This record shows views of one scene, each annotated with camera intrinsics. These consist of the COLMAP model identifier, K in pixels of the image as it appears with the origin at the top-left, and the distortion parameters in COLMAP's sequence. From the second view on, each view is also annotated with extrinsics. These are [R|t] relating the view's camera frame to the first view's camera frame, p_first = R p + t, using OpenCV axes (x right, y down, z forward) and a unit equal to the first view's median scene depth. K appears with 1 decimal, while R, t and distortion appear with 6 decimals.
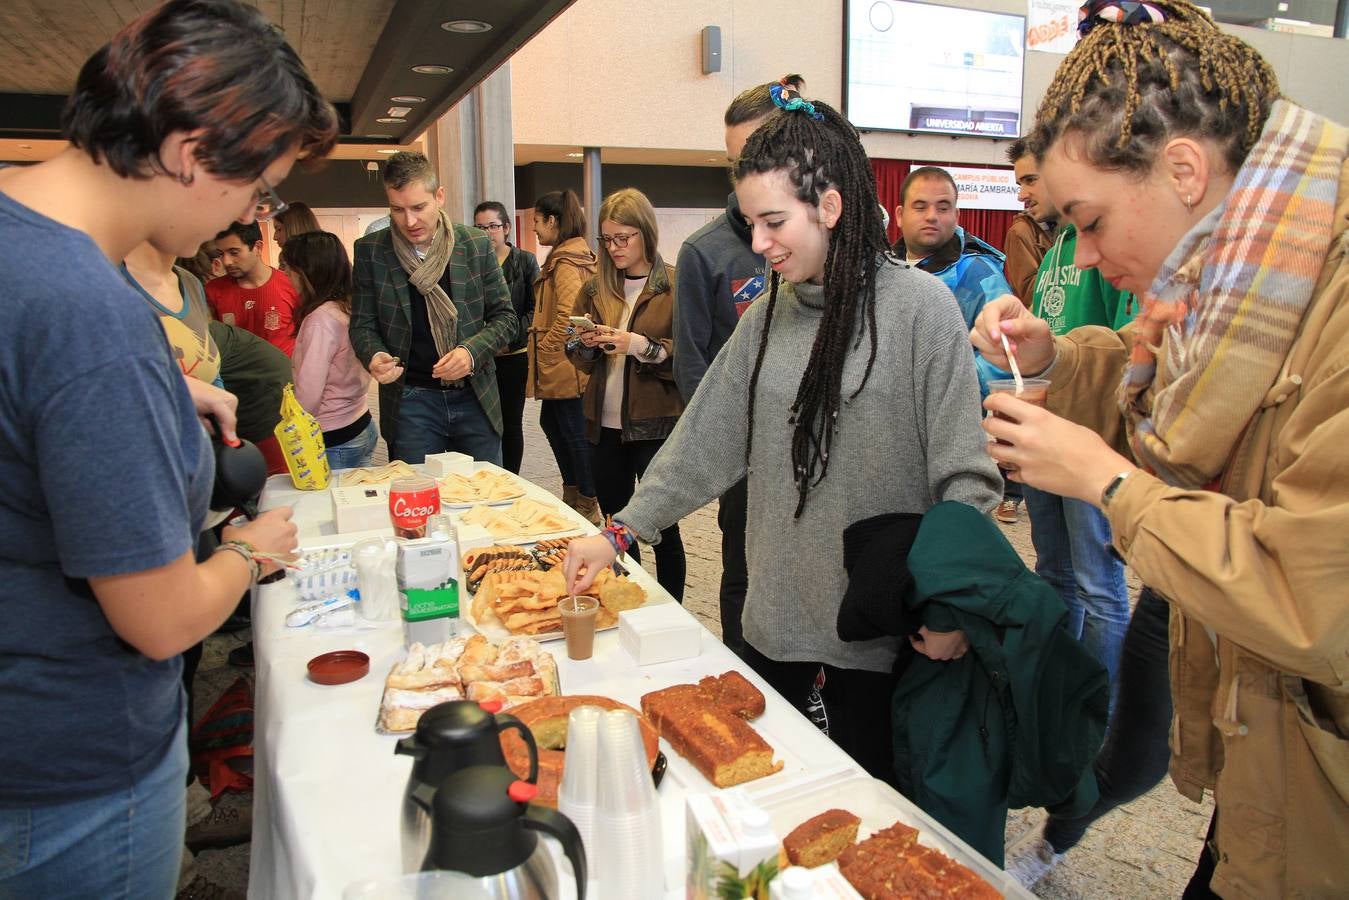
lens RADIAL K [[945.2, 0, 673.6], [0, 945.2, 427.3], [0, 0, 1]] dist [-0.116178, 0.079222]
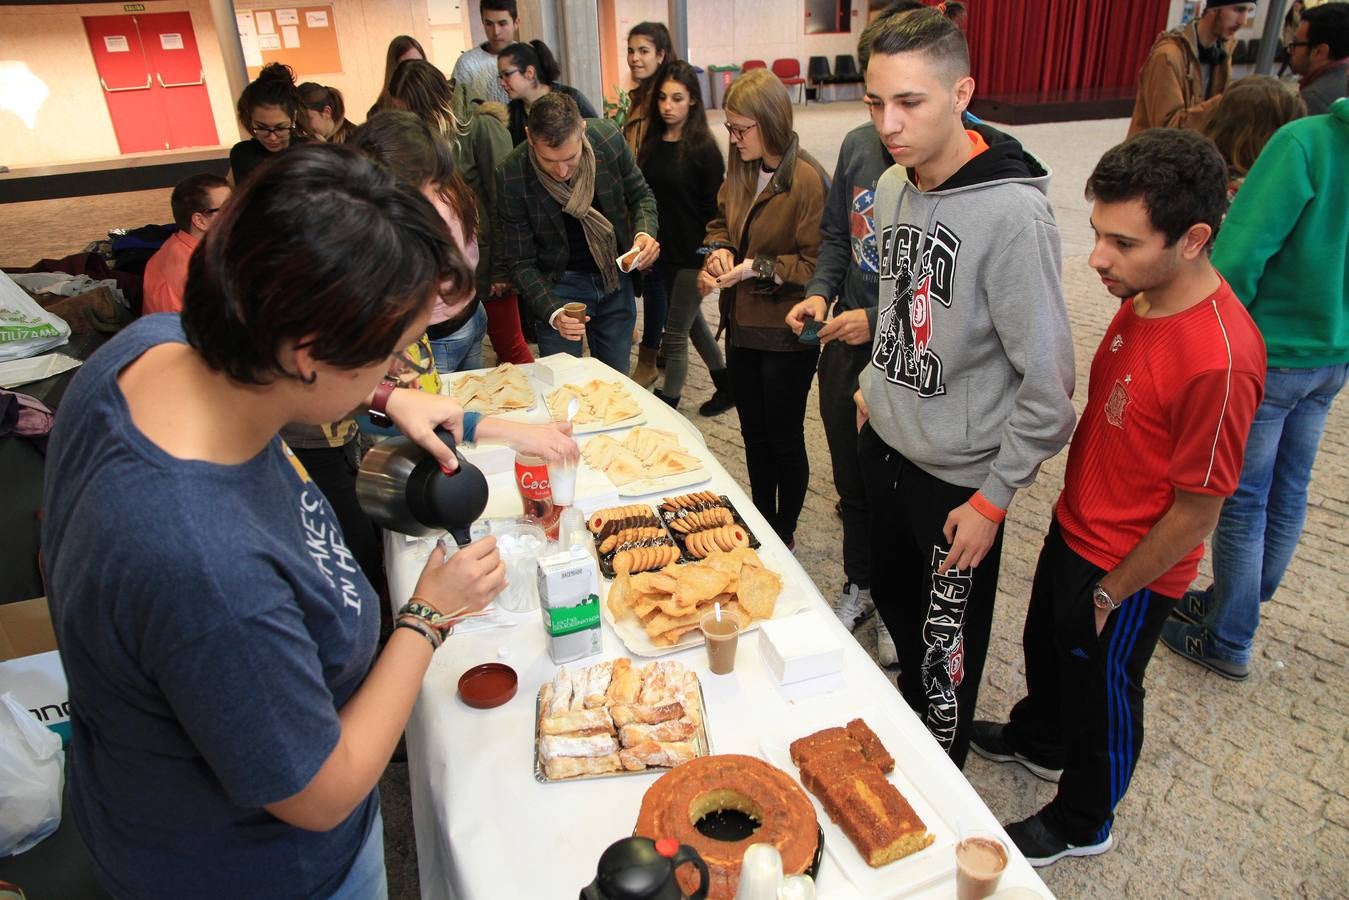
lens RADIAL K [[945.2, 0, 673.6], [0, 945.2, 427.3], [0, 0, 1]] dist [-0.116178, 0.079222]
pose [[0.996626, 0.009444, -0.081529, -0.059277], [0.011873, 0.966317, 0.257082, -0.222844], [0.081210, -0.257183, 0.962944, 0.073948]]
